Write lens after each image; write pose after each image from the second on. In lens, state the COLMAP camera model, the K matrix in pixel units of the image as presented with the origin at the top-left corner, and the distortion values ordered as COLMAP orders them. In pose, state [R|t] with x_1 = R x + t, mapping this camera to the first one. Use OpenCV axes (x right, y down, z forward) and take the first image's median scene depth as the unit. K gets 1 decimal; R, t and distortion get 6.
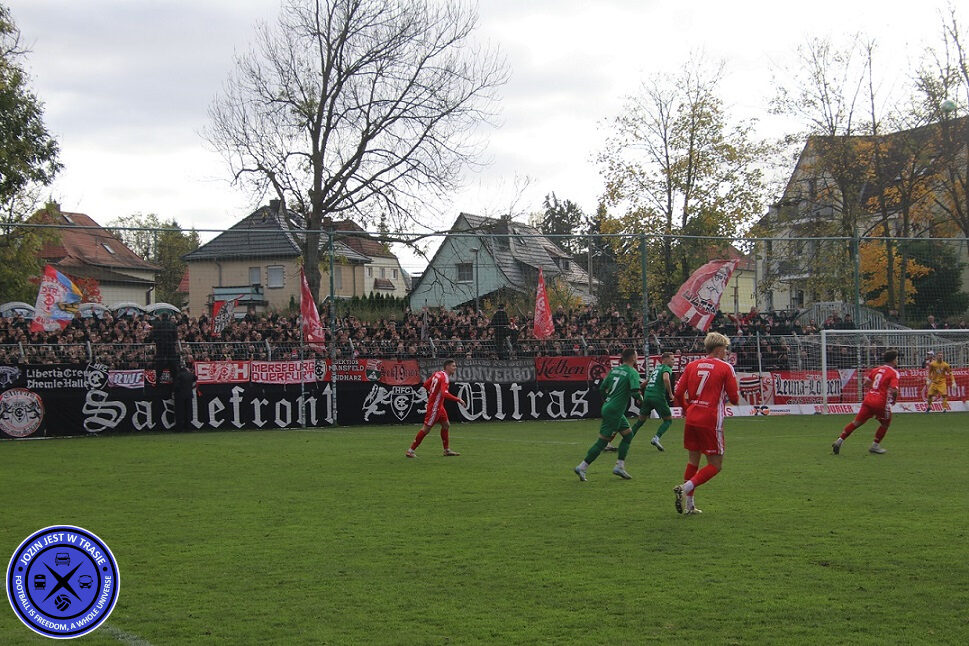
lens RADIAL K [[1767.6, 0, 484.5], [0, 1767.6, 323.0], [0, 0, 1]] dist [0.418925, 0.281175]
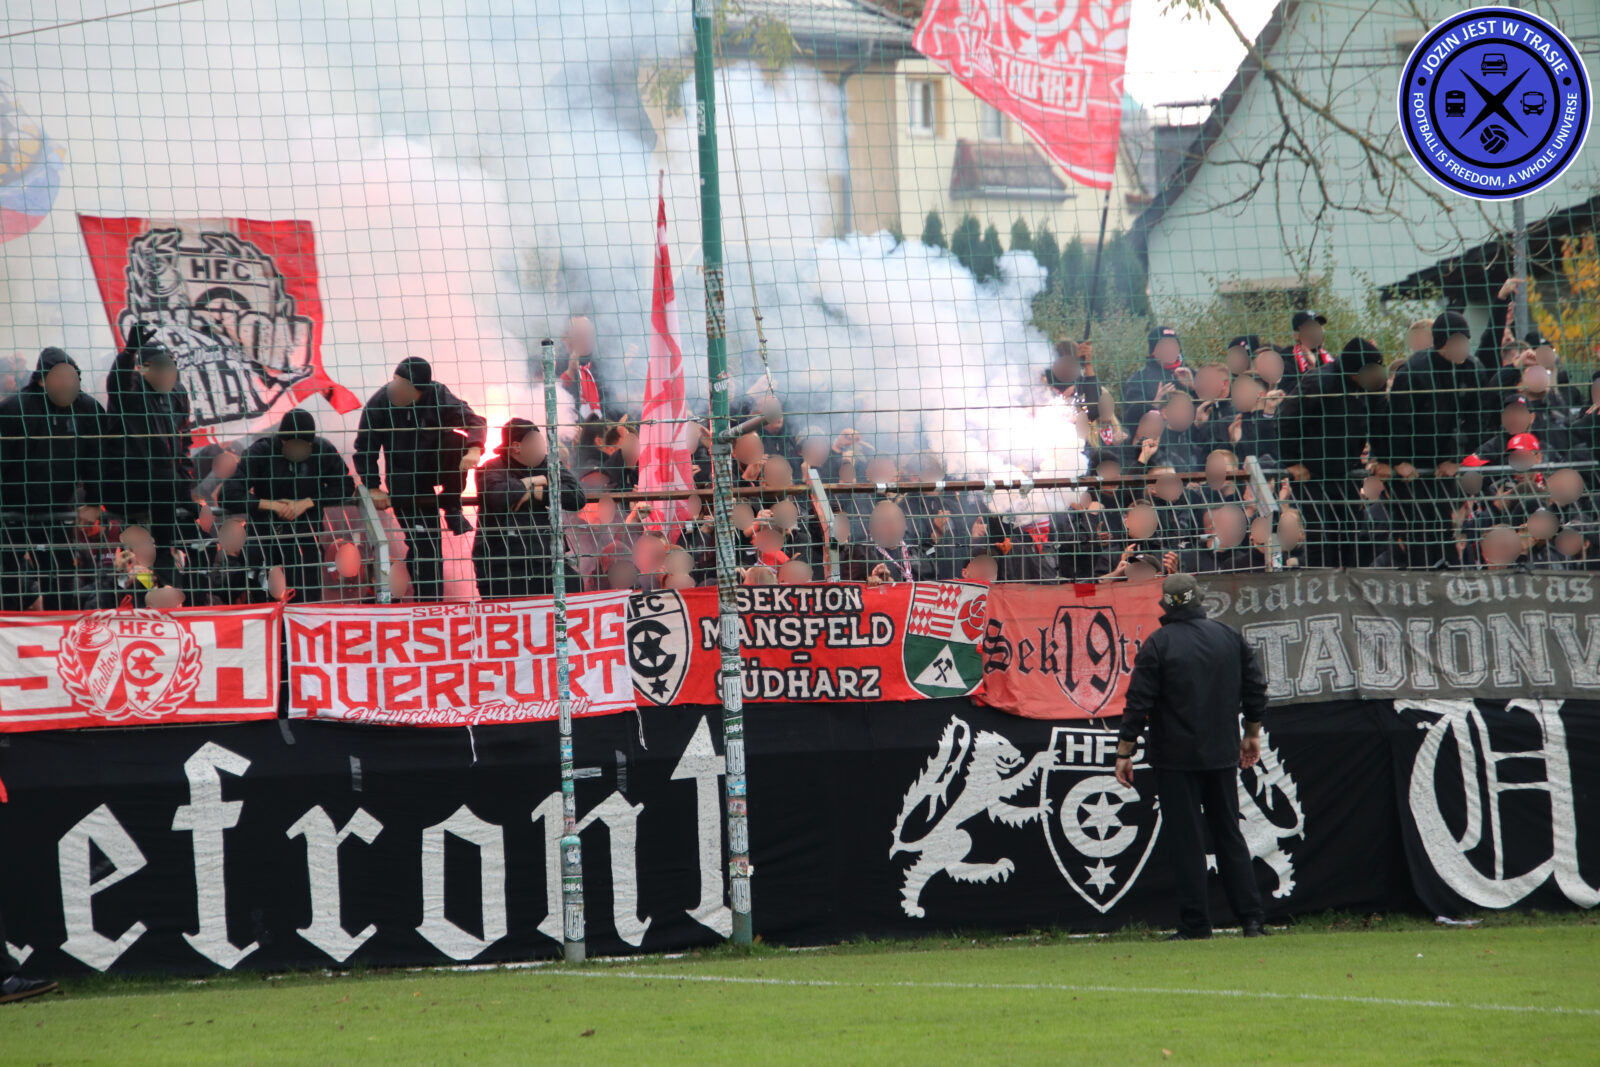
lens RADIAL K [[7514.3, 0, 800.0], [0, 7514.3, 533.5], [0, 0, 1]] dist [1.450960, 0.303442]
pose [[0.999132, -0.022927, -0.034782, -0.050698], [0.023290, 0.999678, 0.010057, 0.007238], [0.034540, -0.010858, 0.999344, 0.218611]]
